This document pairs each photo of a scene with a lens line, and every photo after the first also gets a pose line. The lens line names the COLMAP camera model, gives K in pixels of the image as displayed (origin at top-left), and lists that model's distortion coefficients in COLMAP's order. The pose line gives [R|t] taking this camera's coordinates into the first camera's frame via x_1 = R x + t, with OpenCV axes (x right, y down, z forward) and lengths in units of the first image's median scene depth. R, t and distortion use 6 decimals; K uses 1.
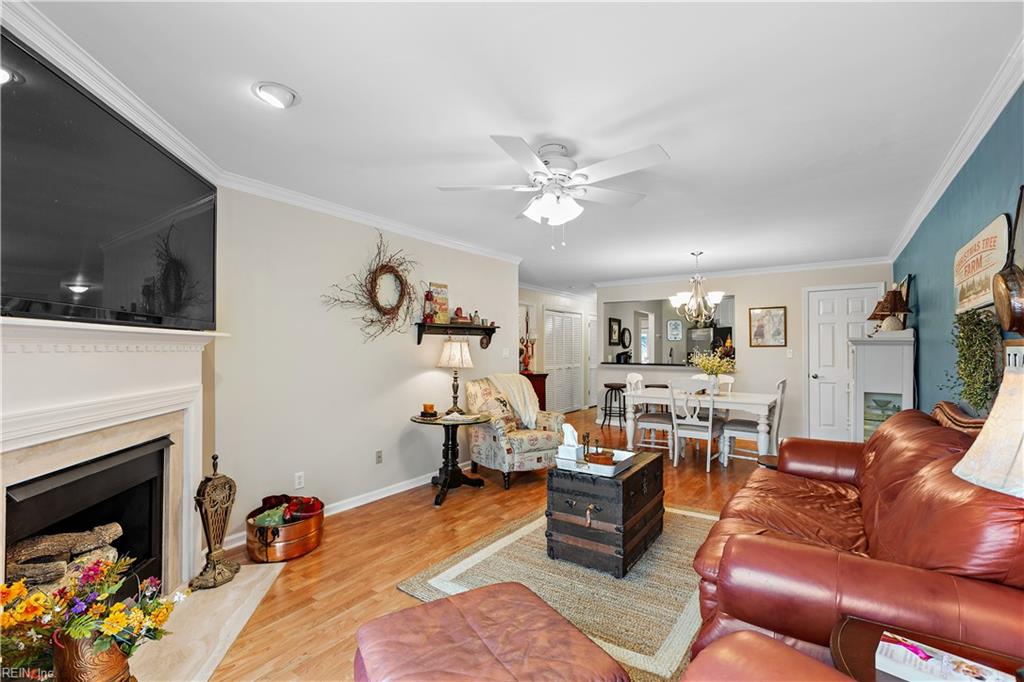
lens RADIAL K [[459.9, 0, 507.4], [0, 459.9, 343.4], [0, 0, 1]] dist [-0.001354, 0.000801]
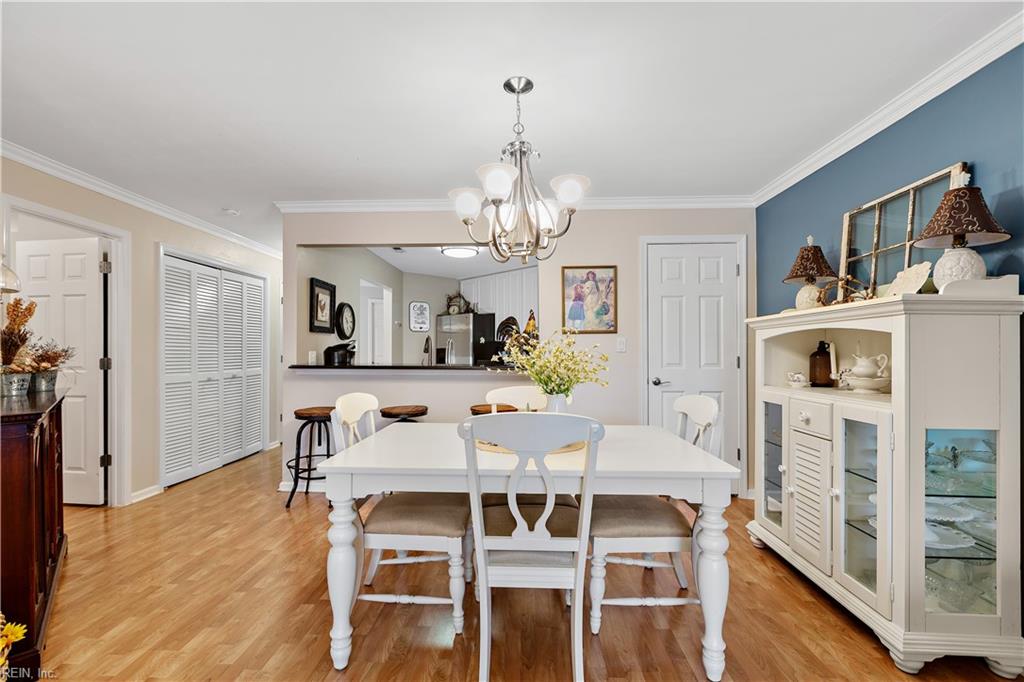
lens RADIAL K [[459.9, 0, 505.5], [0, 459.9, 344.1], [0, 0, 1]] dist [-0.001354, 0.000801]
pose [[0.841536, 0.005302, 0.540176, 0.134664], [-0.004719, 0.999986, -0.002463, 0.019336], [-0.540181, -0.000477, 0.841549, 0.475383]]
